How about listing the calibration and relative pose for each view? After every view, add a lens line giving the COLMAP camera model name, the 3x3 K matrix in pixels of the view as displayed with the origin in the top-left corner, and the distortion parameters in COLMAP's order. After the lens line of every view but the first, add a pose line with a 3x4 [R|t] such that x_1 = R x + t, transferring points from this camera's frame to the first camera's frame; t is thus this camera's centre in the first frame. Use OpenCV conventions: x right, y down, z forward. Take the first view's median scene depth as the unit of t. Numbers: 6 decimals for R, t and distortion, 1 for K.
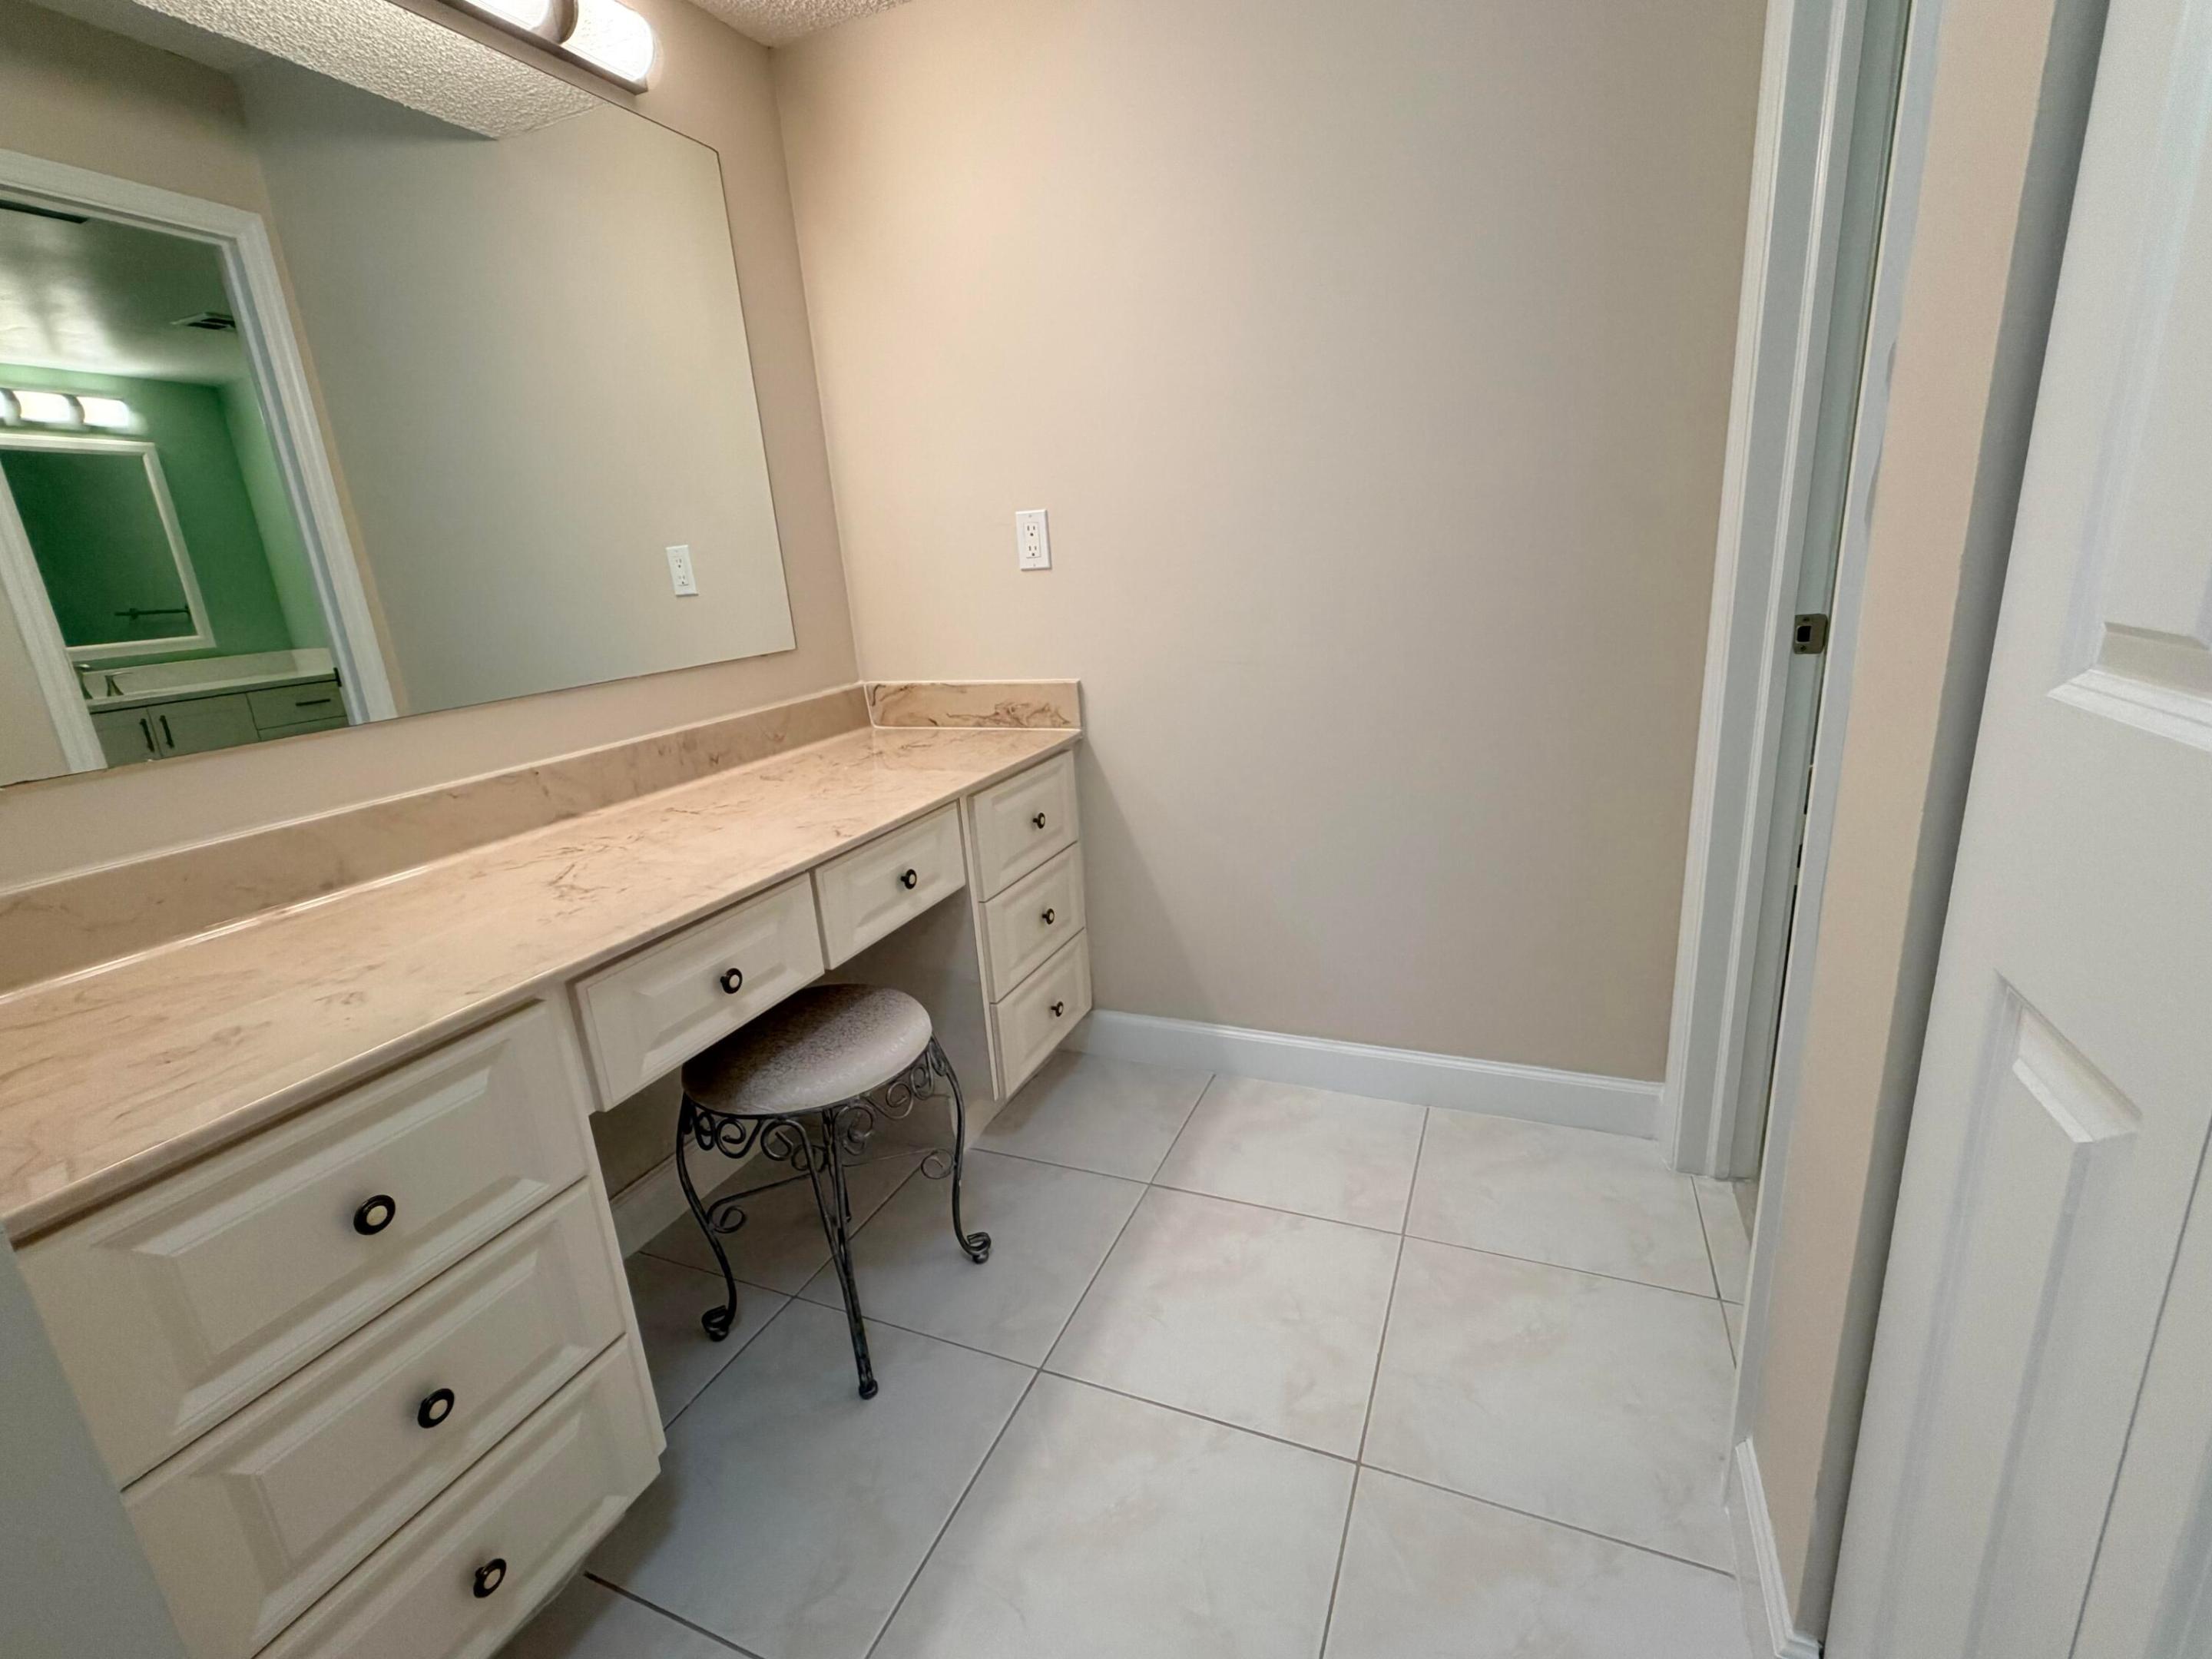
lens RADIAL K [[969.2, 0, 1105.4], [0, 969.2, 826.6], [0, 0, 1]] dist [0.004119, -0.001055]
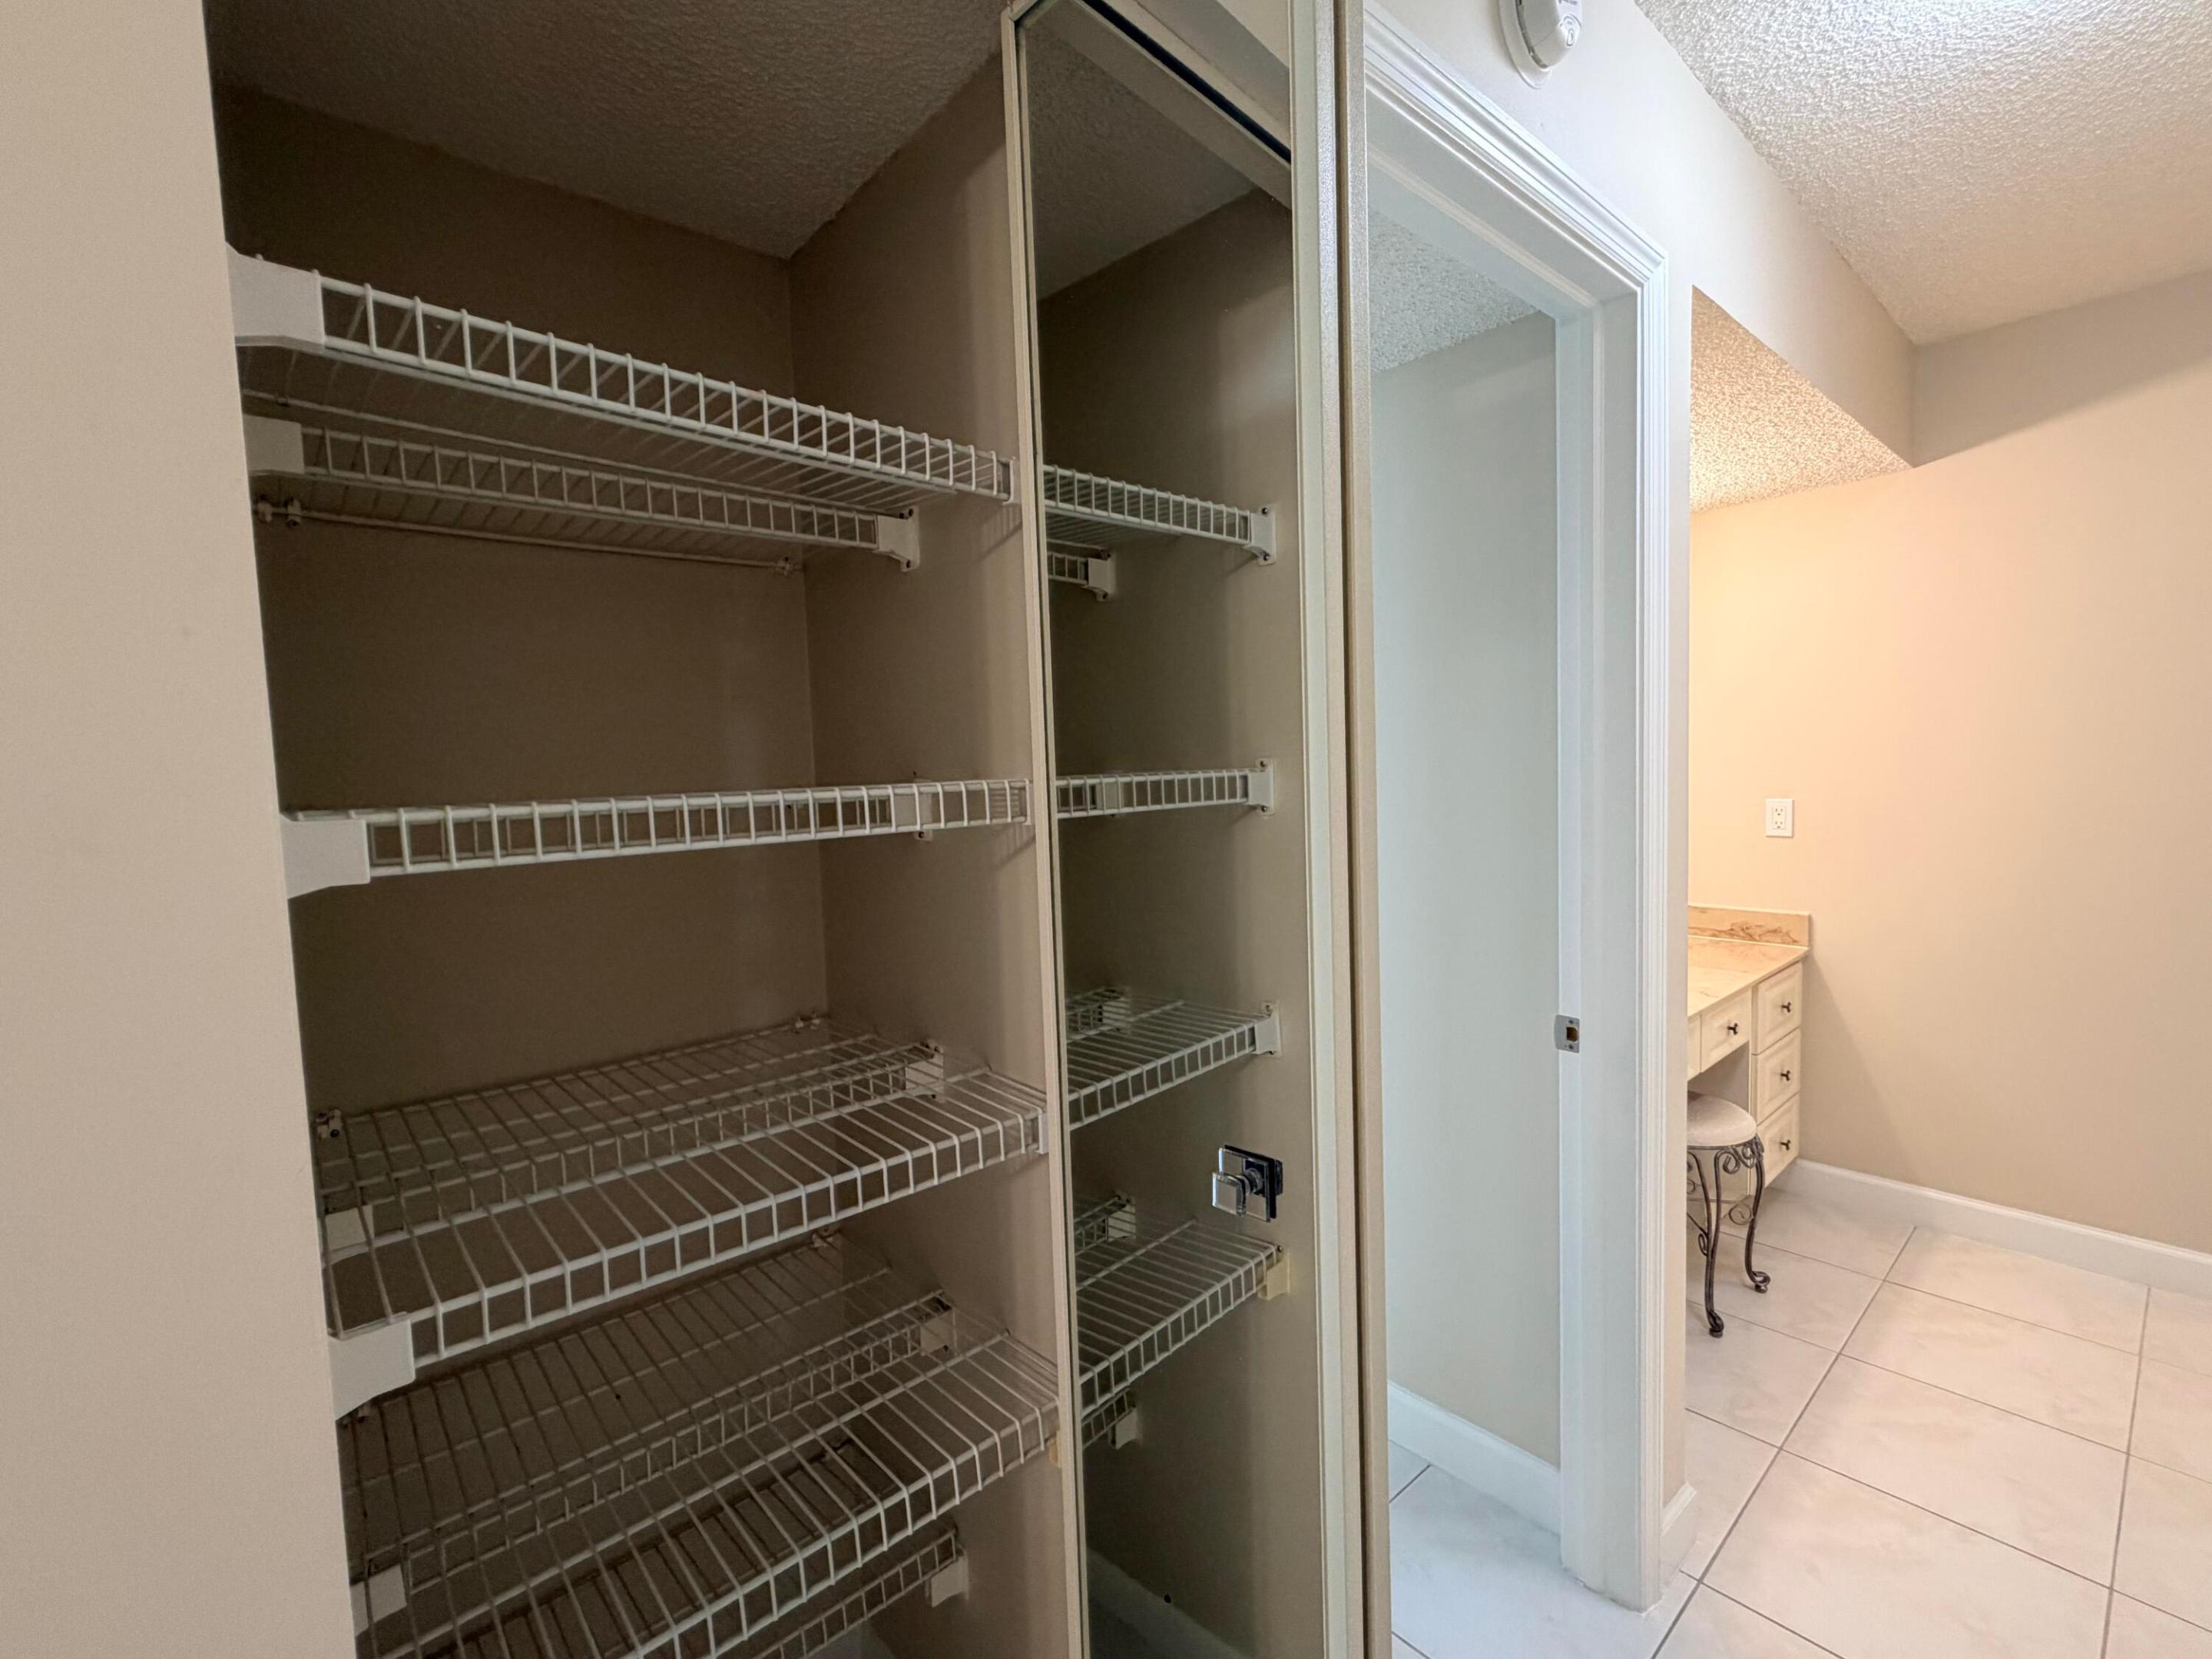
lens RADIAL K [[969.2, 0, 1109.0], [0, 969.2, 829.0], [0, 0, 1]] dist [0.004119, -0.001055]
pose [[0.903654, 0.065767, -0.423184, -0.366126], [-0.141683, 0.978406, -0.150492, 0.090426], [0.404149, 0.195951, 0.893458, -0.735297]]
